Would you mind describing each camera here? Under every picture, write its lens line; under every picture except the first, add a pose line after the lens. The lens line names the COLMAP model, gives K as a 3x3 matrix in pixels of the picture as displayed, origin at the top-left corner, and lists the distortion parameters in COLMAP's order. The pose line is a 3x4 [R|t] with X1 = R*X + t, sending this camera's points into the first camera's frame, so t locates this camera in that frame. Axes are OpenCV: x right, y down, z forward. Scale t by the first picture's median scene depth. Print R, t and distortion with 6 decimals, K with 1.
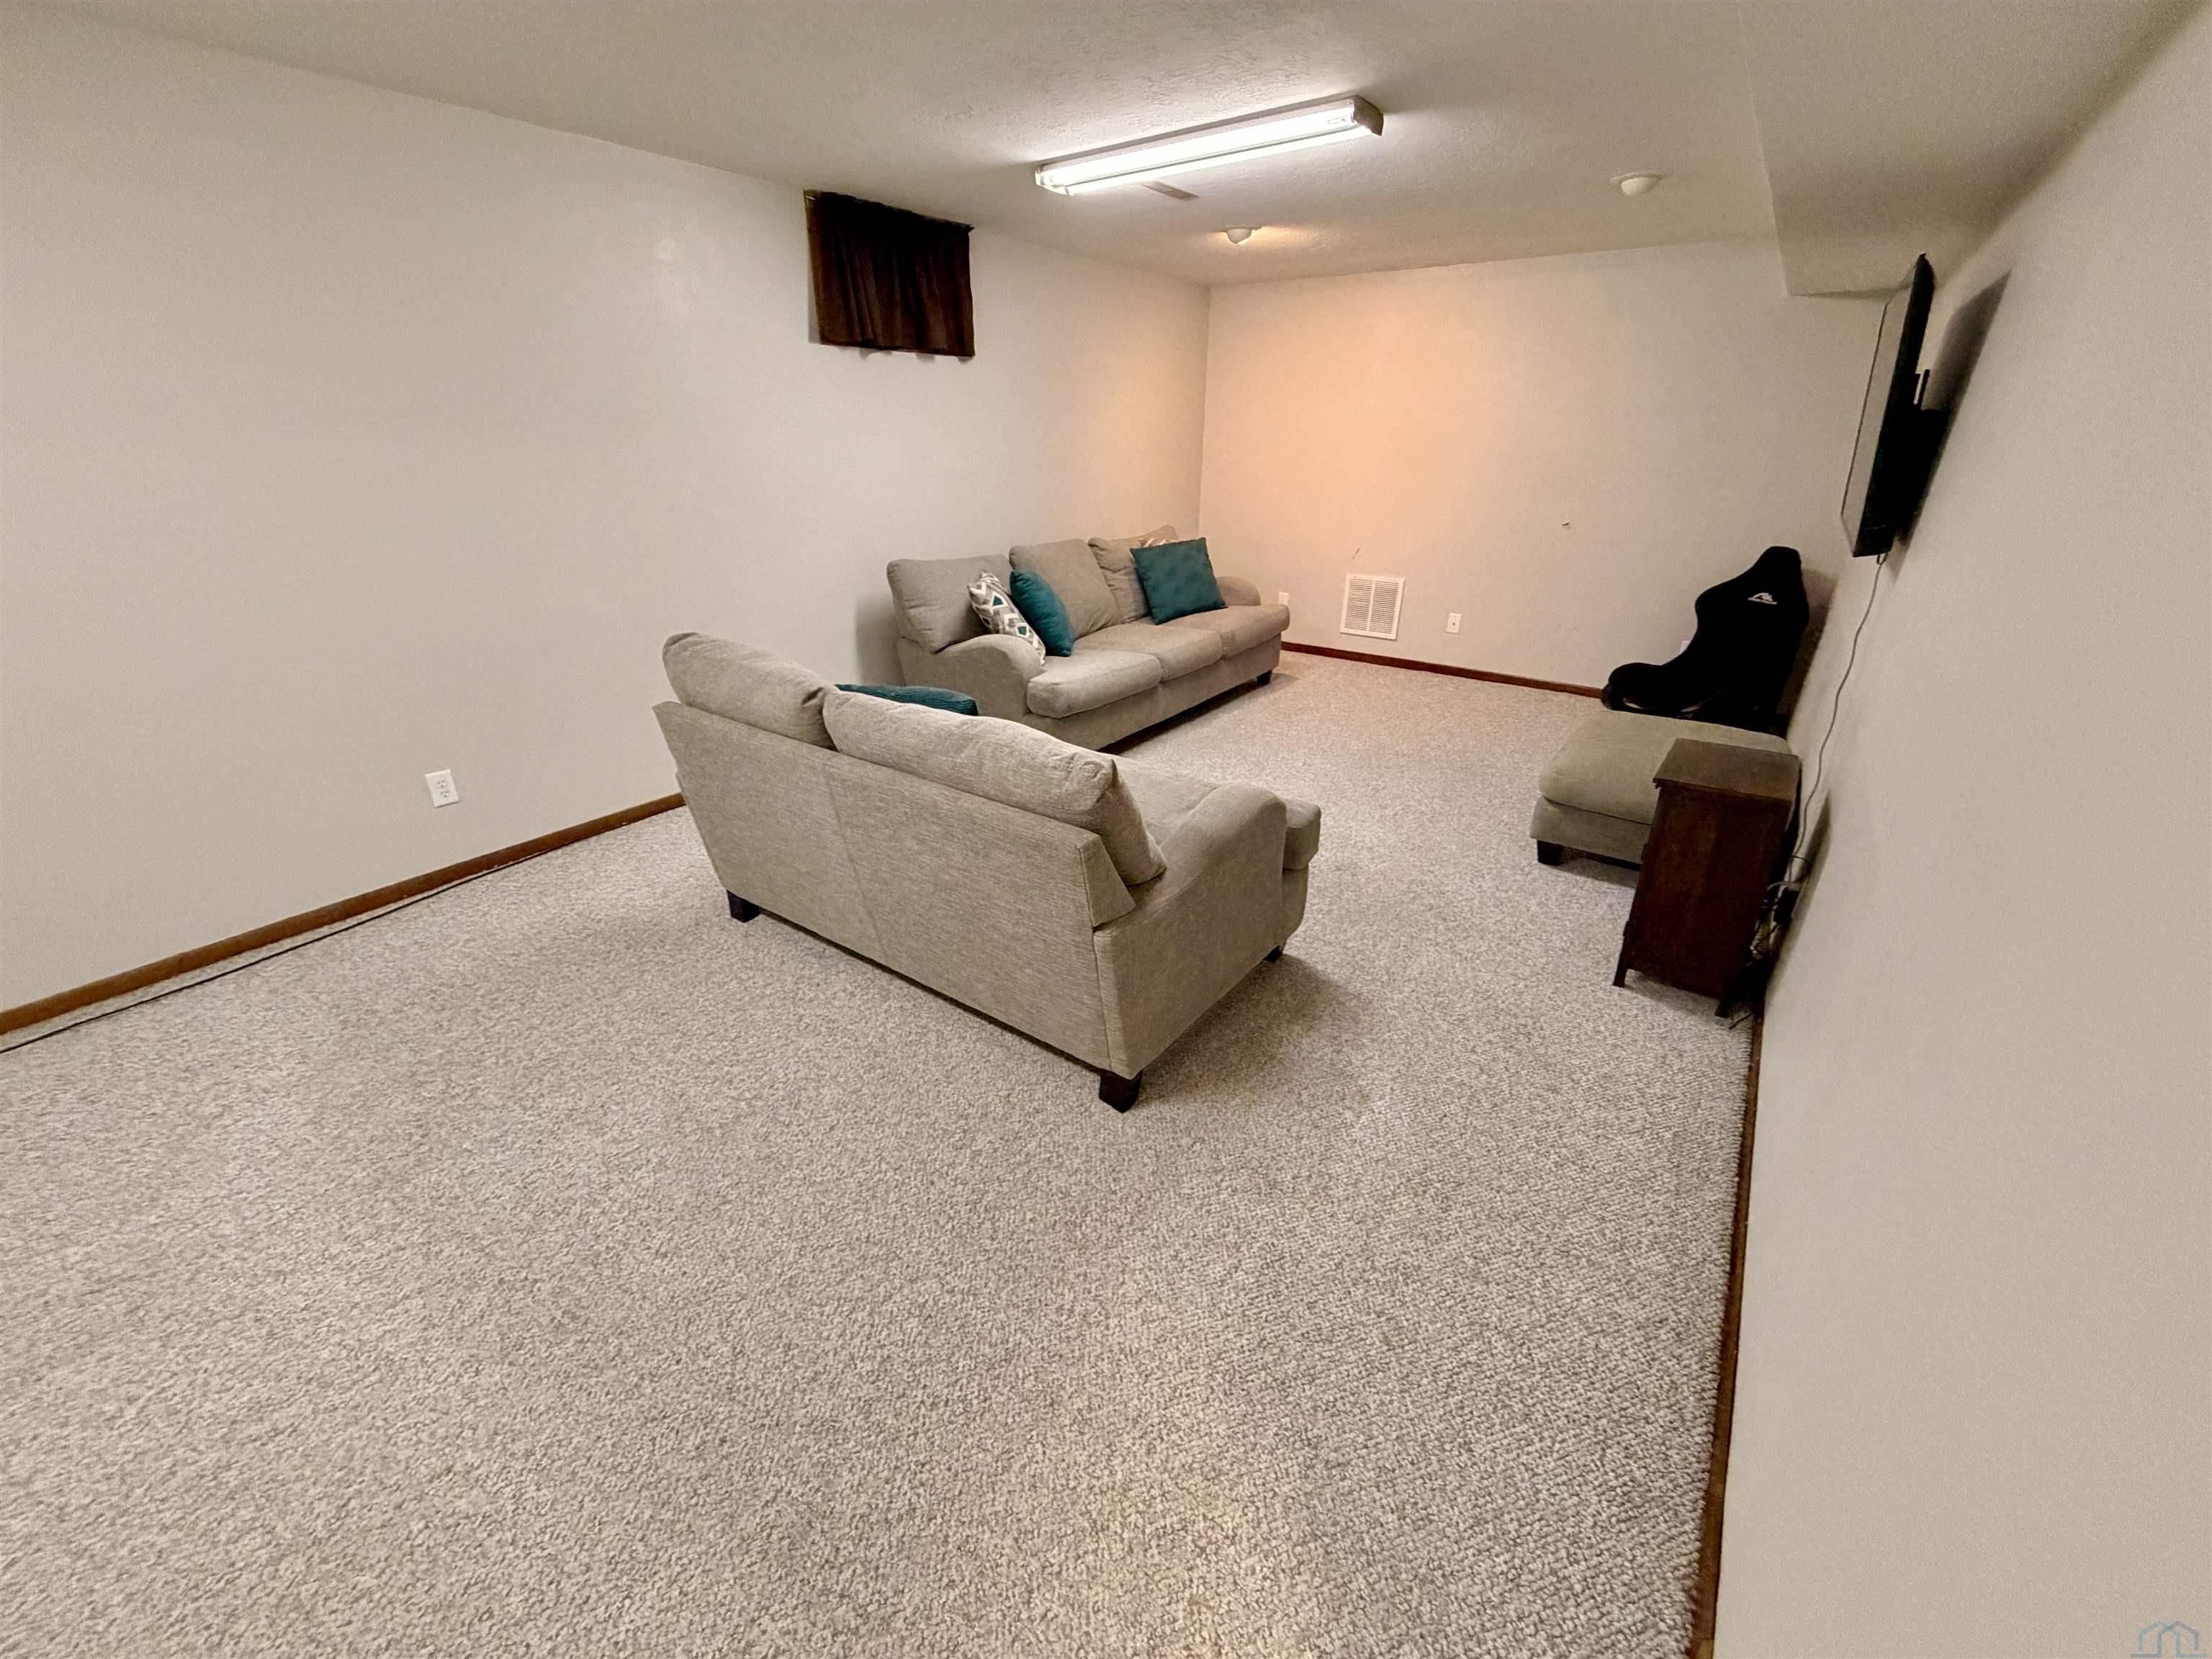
lens RADIAL K [[878.0, 0, 1106.1], [0, 878.0, 826.4], [0, 0, 1]] dist [0.001490, -0.000378]
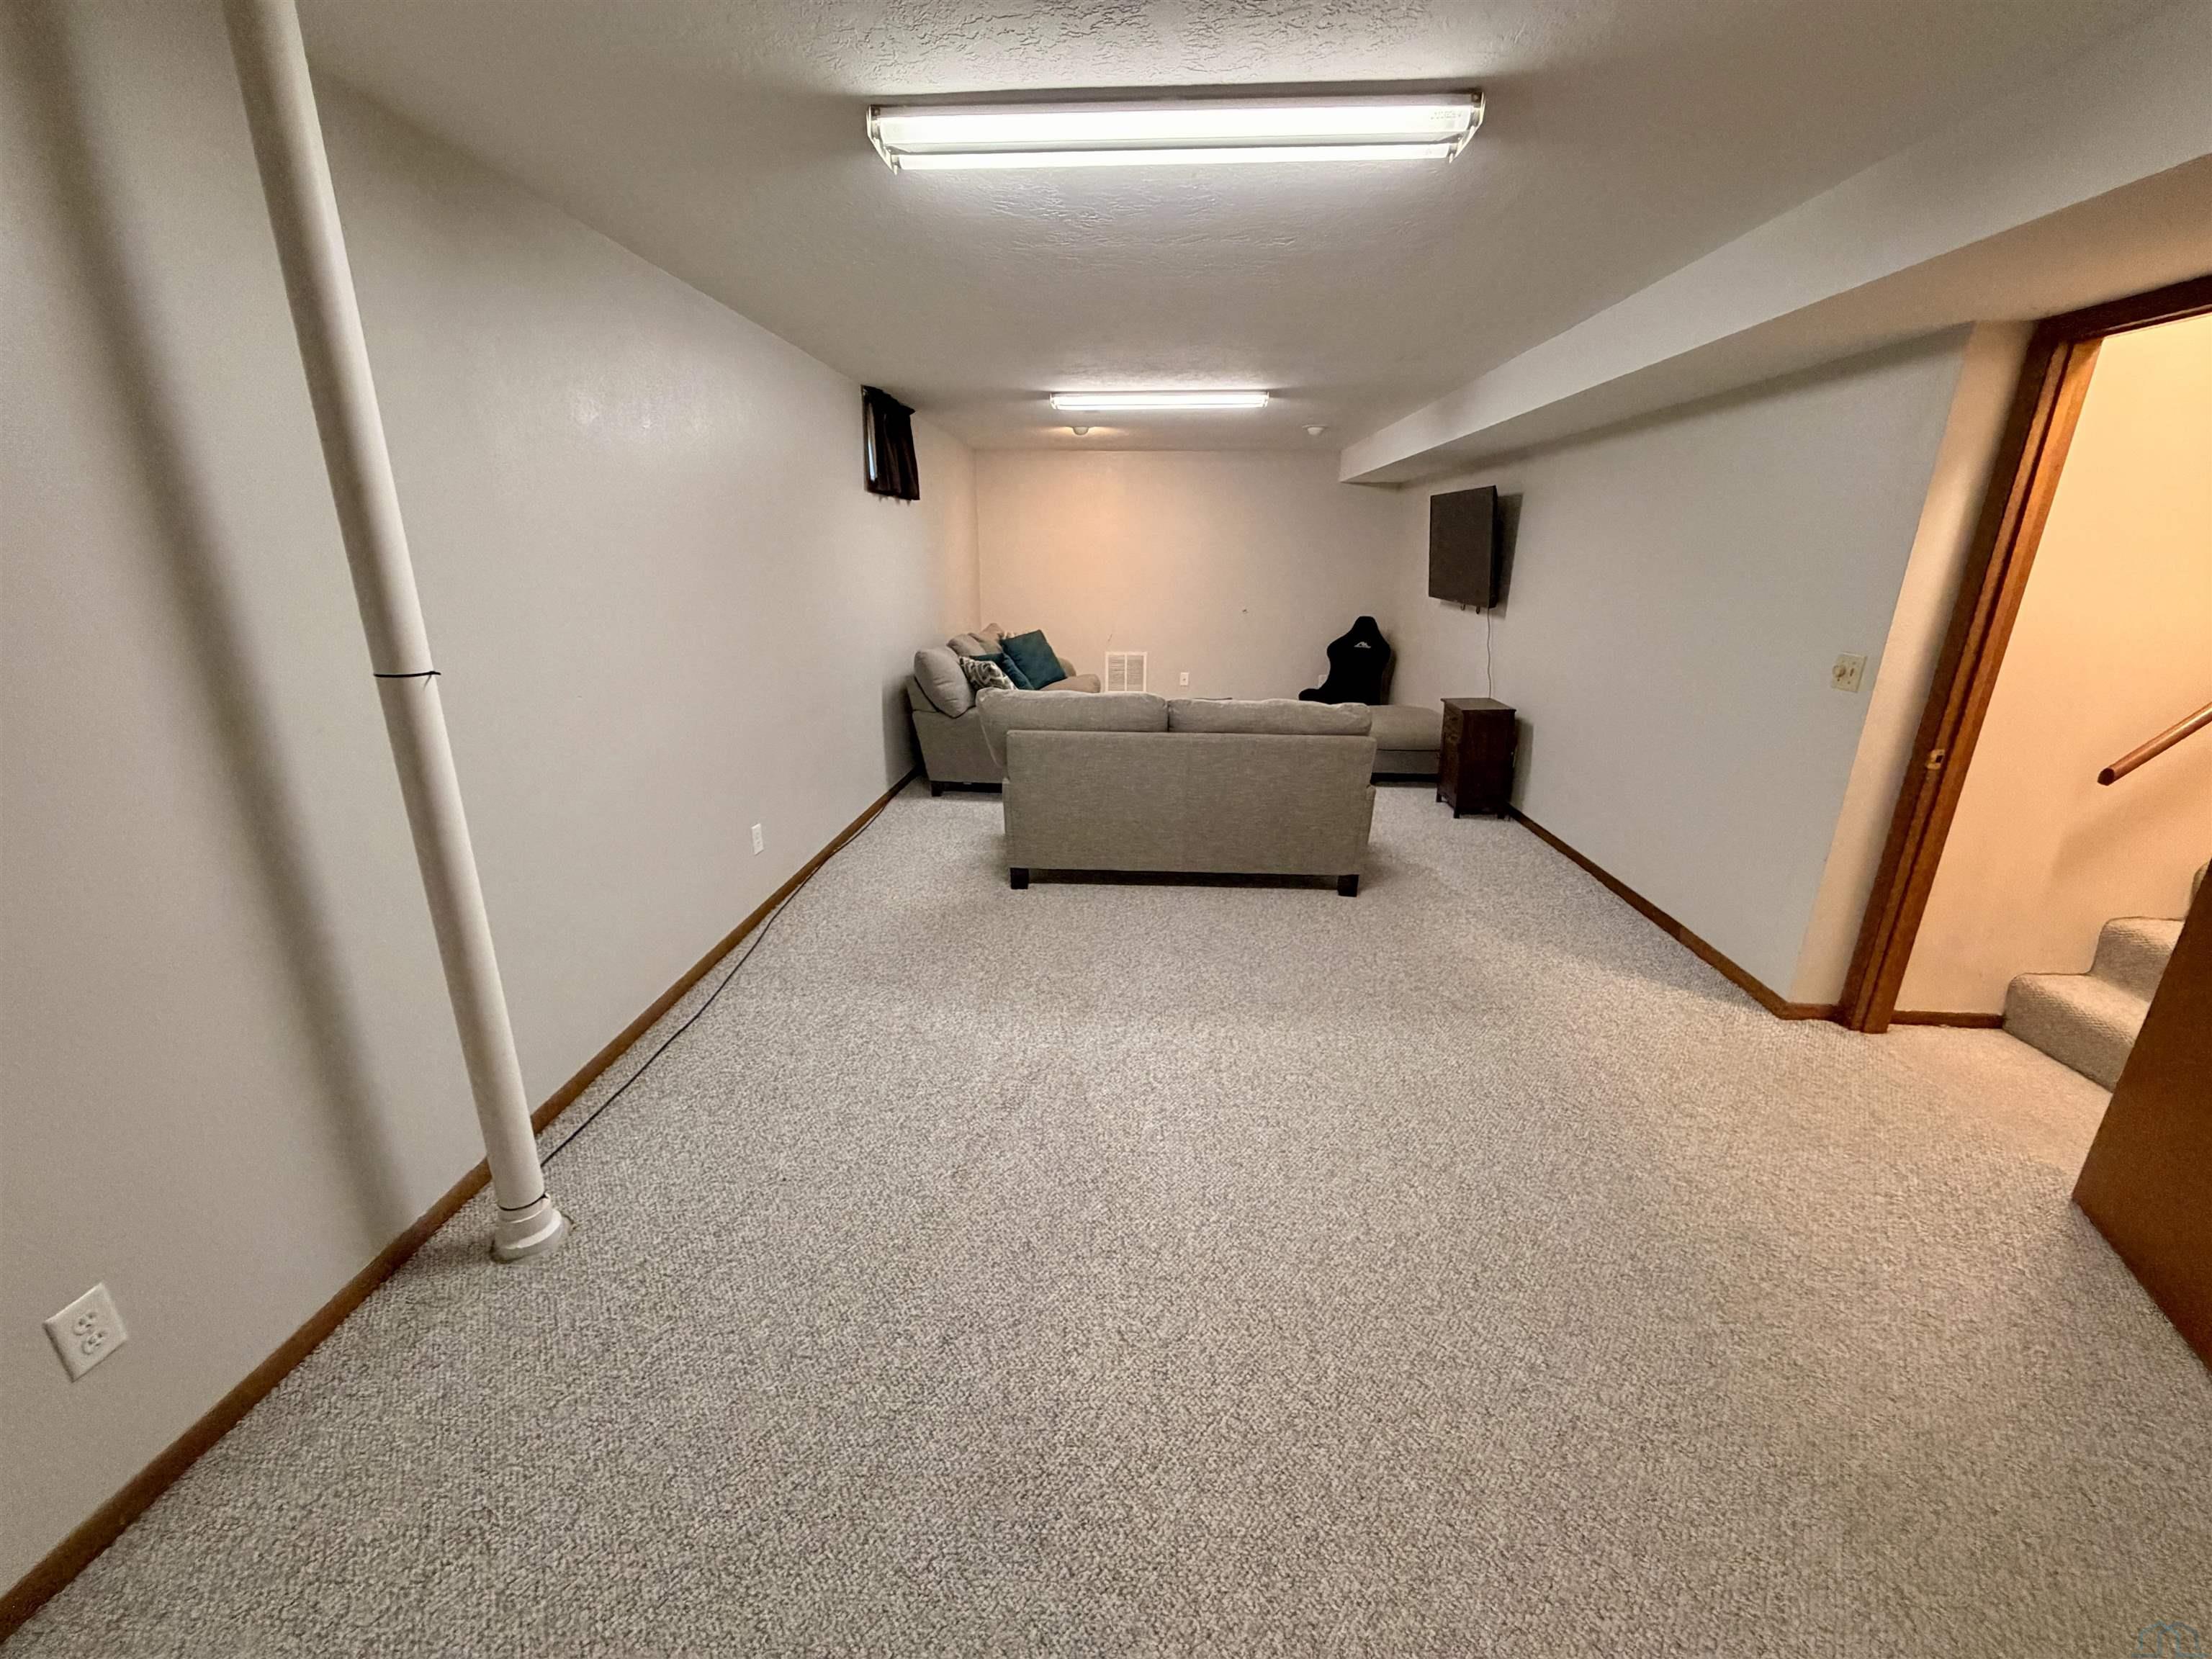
lens RADIAL K [[878.0, 0, 1091.0], [0, 878.0, 827.7], [0, 0, 1]] dist [0.001490, -0.000378]
pose [[0.840194, -0.159912, 0.518173, -0.722592], [0.220223, 0.973809, -0.056557, 0.081137], [-0.495557, 0.161633, 0.853404, -0.186552]]
